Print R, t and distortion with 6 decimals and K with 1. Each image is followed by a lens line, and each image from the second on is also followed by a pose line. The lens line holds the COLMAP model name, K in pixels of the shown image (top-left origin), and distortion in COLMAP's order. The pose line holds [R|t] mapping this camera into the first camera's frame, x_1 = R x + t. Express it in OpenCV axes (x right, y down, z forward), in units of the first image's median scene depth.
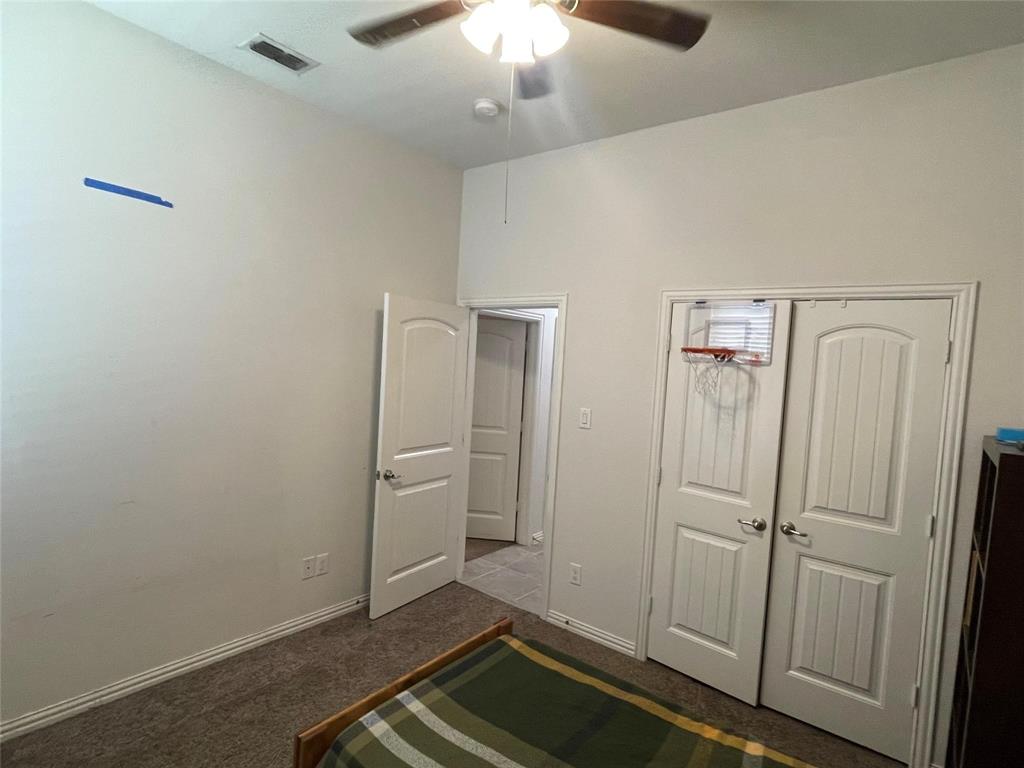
lens RADIAL K [[554.3, 0, 505.3], [0, 554.3, 382.6], [0, 0, 1]] dist [-0.003980, -0.000912]
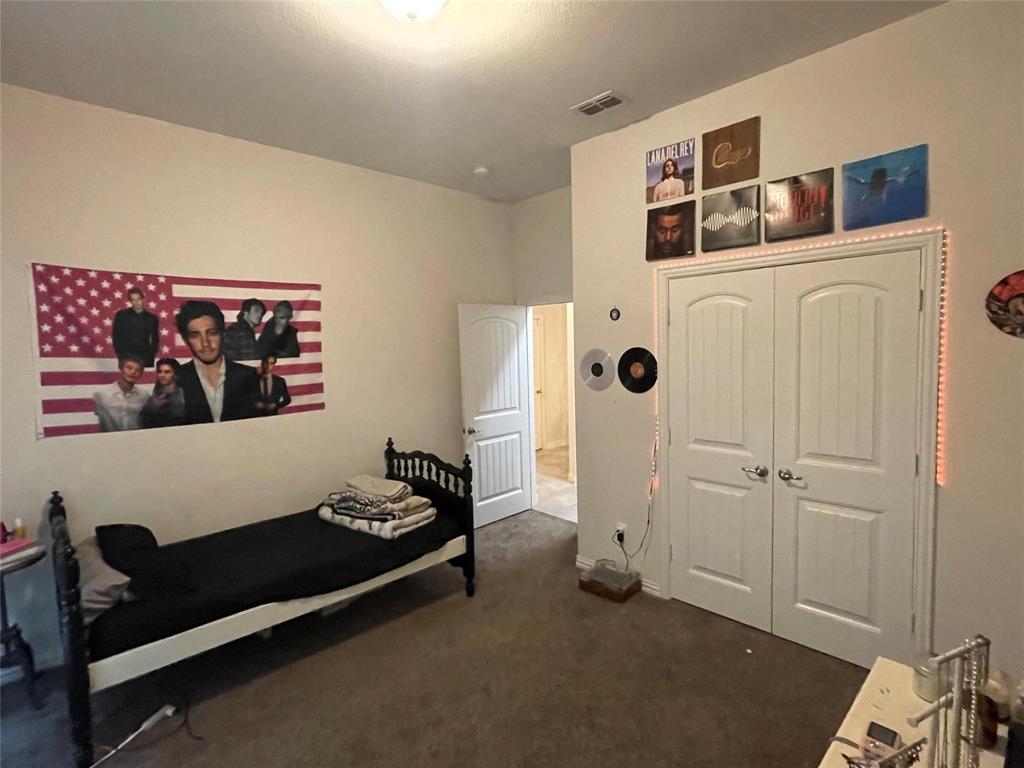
lens RADIAL K [[543.1, 0, 519.2], [0, 543.1, 380.8], [0, 0, 1]] dist [-0.000045, -0.000242]
pose [[0.986271, -0.075355, -0.146937, 0.165545], [0.079318, 0.996622, 0.021292, 0.014707], [0.144836, -0.032655, 0.988917, -0.133371]]
